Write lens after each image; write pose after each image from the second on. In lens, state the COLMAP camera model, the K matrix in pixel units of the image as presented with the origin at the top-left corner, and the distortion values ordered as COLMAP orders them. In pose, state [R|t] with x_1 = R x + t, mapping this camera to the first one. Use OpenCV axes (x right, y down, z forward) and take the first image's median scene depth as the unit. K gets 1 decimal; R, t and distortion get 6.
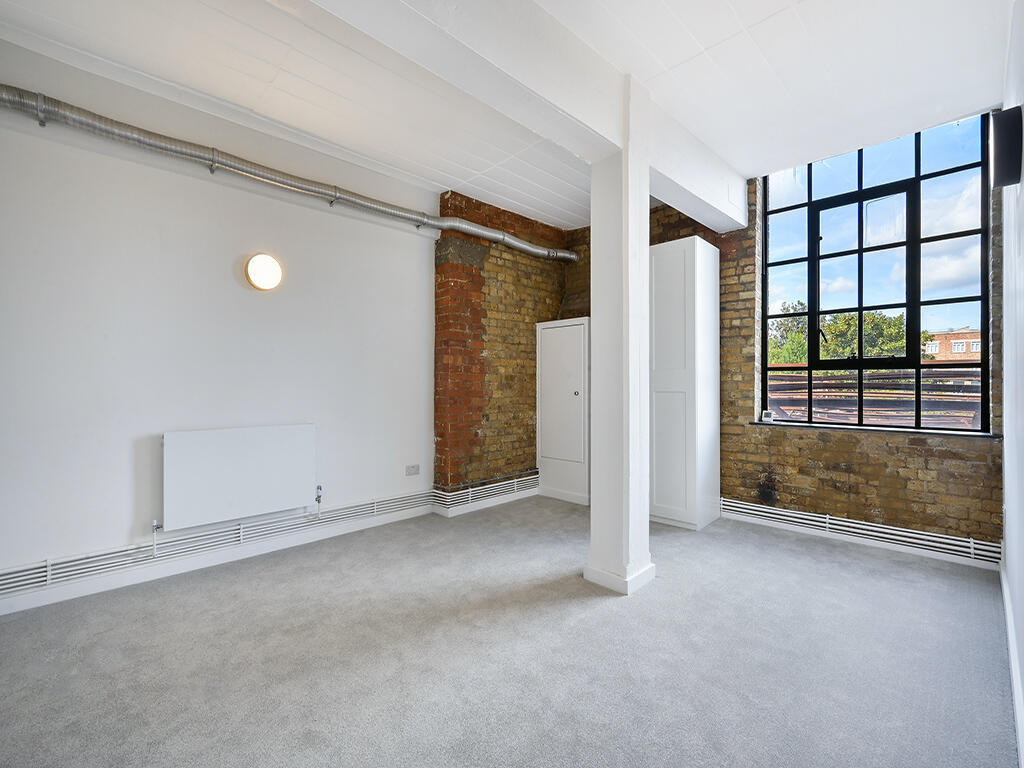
lens RADIAL K [[444.6, 0, 510.1], [0, 444.6, 385.9], [0, 0, 1]] dist [0.002416, 0.000100]
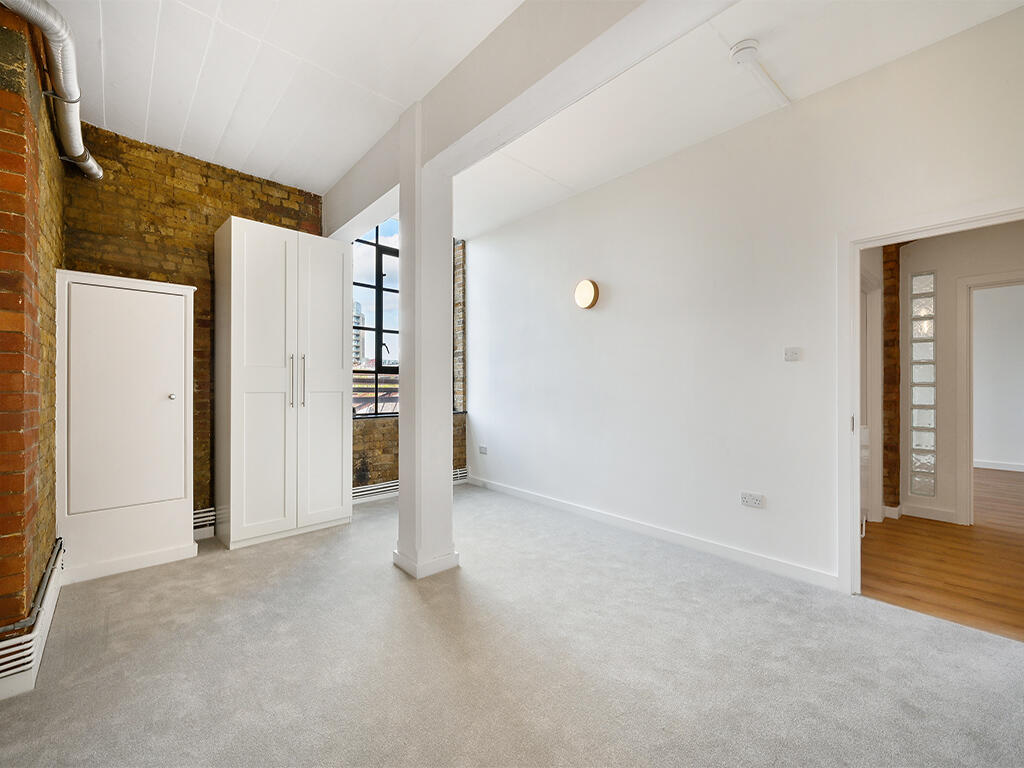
lens RADIAL K [[444.6, 0, 518.1], [0, 444.6, 387.0], [0, 0, 1]] dist [0.002416, 0.000100]
pose [[0.013953, -0.002113, 0.999900, -0.620328], [0.001767, 0.999996, 0.002088, 0.001833], [-0.999901, 0.001738, 0.013957, 0.573482]]
